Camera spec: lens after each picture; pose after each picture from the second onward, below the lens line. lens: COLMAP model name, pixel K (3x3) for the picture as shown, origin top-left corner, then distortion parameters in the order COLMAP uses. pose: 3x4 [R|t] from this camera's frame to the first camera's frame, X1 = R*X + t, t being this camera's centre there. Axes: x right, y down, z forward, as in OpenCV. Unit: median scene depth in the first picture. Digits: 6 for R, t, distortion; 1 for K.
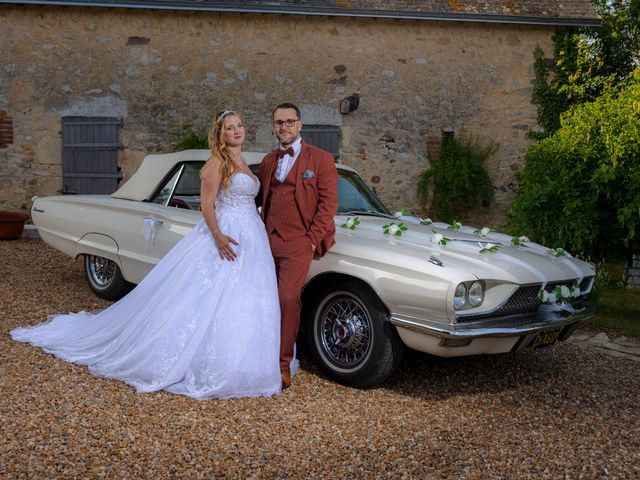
lens RADIAL K [[759.2, 0, 320.1], [0, 759.2, 238.7], [0, 0, 1]] dist [0.023110, 0.000000]
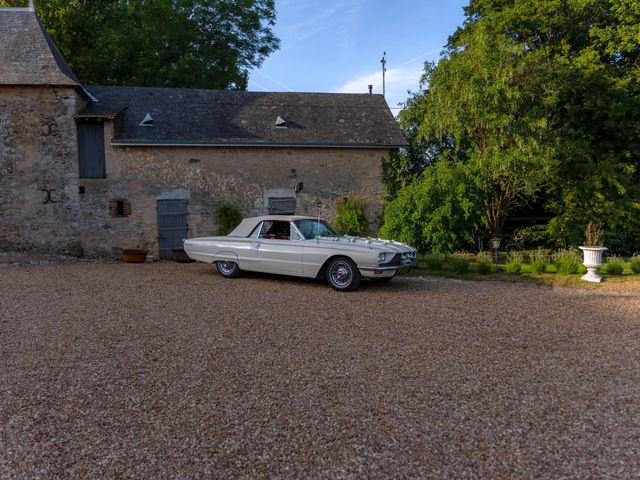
lens RADIAL K [[759.2, 0, 320.0], [0, 759.2, 240.5], [0, 0, 1]] dist [0.023110, 0.000000]
pose [[0.970788, -0.063999, 0.231248, -0.405171], [0.074354, 0.996570, -0.036336, 0.050657], [-0.228130, 0.052468, 0.972216, -1.057329]]
